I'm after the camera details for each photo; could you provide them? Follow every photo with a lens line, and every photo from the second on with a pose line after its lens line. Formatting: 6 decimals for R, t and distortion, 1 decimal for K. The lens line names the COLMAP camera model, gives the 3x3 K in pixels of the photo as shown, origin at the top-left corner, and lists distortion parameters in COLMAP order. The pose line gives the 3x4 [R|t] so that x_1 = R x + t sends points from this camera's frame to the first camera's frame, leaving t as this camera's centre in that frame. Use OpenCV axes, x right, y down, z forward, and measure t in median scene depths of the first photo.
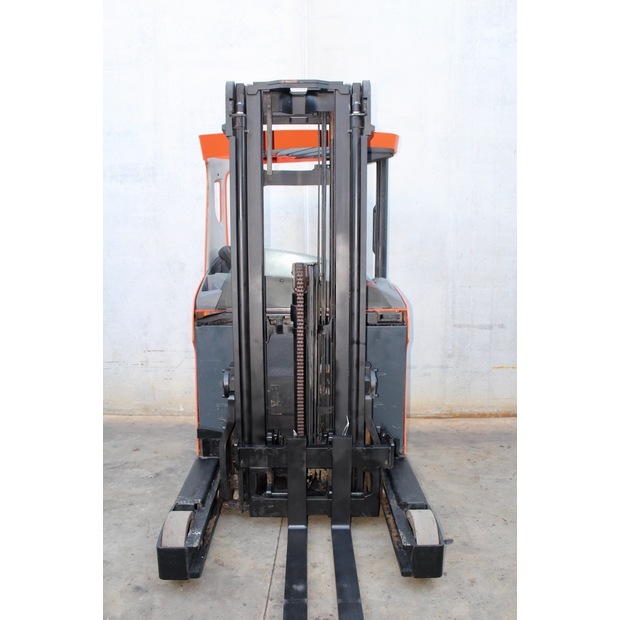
lens RADIAL K [[511.3, 0, 310.0], [0, 511.3, 310.0], [0, 0, 1]] dist [-0.160433, 0.144424]
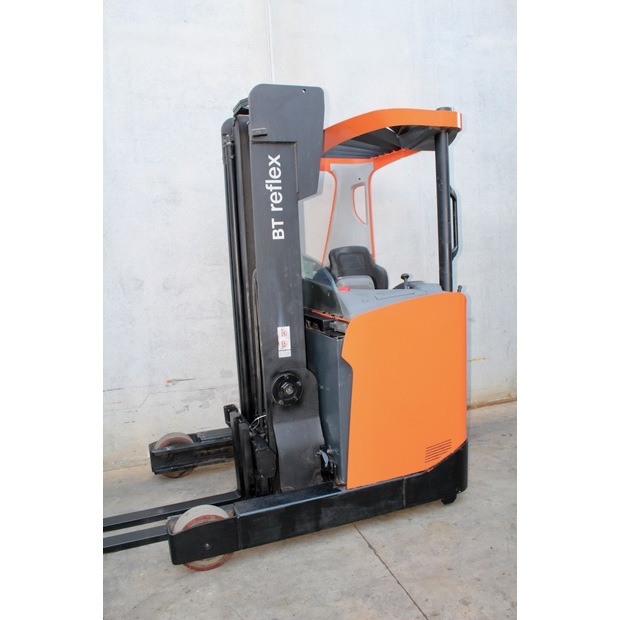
lens RADIAL K [[511.3, 0, 310.0], [0, 511.3, 310.0], [0, 0, 1]] dist [-0.160433, 0.144424]
pose [[0.937387, -0.085957, 0.337517, -0.285449], [0.092803, 0.995676, -0.004168, -0.014576], [-0.335699, 0.035230, 0.941310, 0.144332]]
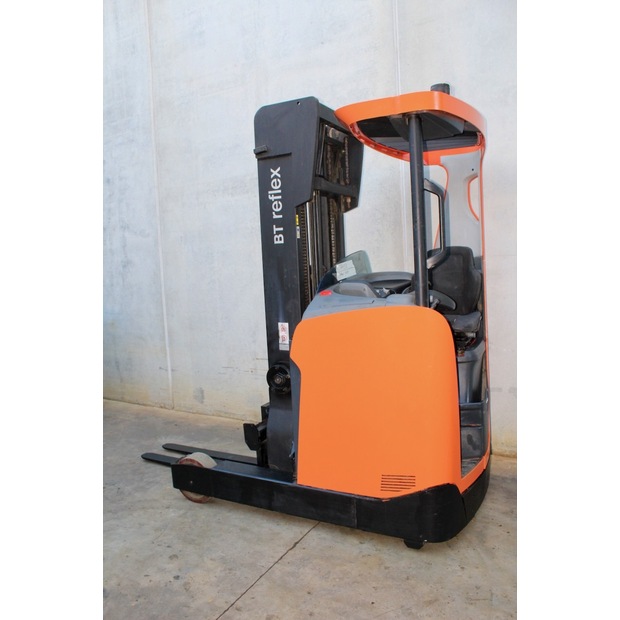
lens RADIAL K [[511.3, 0, 310.0], [0, 511.3, 310.0], [0, 0, 1]] dist [-0.160433, 0.144424]
pose [[0.887552, 0.013842, -0.460500, 0.264292], [-0.019104, 0.999795, -0.006767, -0.012910], [0.460312, 0.014803, 0.887634, 0.147604]]
